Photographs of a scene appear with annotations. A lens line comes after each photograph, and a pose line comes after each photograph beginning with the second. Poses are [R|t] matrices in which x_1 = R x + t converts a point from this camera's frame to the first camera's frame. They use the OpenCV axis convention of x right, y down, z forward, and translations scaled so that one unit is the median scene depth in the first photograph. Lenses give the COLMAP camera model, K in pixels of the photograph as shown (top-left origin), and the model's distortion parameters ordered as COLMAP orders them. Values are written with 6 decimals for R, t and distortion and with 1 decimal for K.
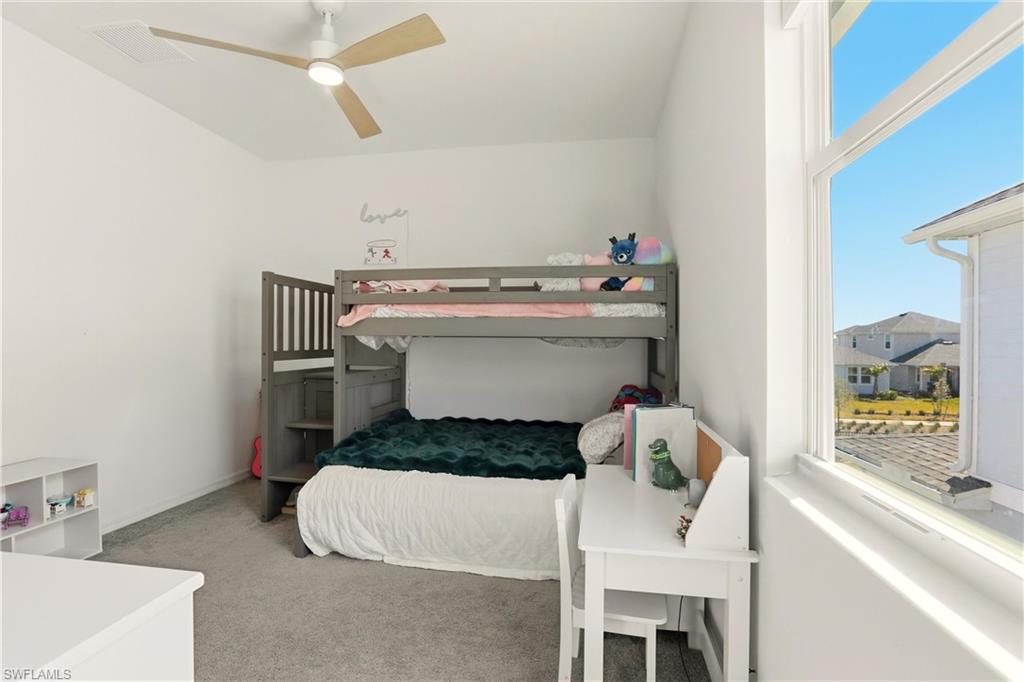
lens RADIAL K [[484.2, 0, 512.0], [0, 484.2, 341.0], [0, 0, 1]] dist [-0.066598, 0.031328]
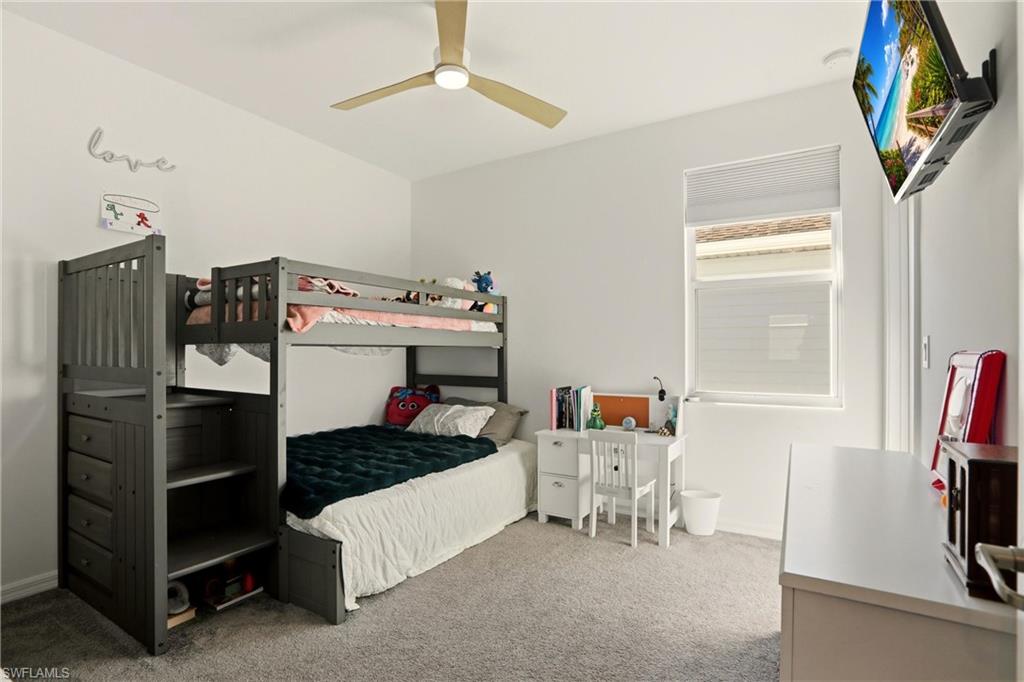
lens RADIAL K [[491.2, 0, 512.9], [0, 491.2, 344.7], [0, 0, 1]] dist [-0.057002, 0.021017]
pose [[0.354833, 0.002850, 0.934925, -1.025778], [0.001264, 0.999993, -0.003528, -0.006798], [-0.934929, 0.002434, 0.354827, 0.416493]]
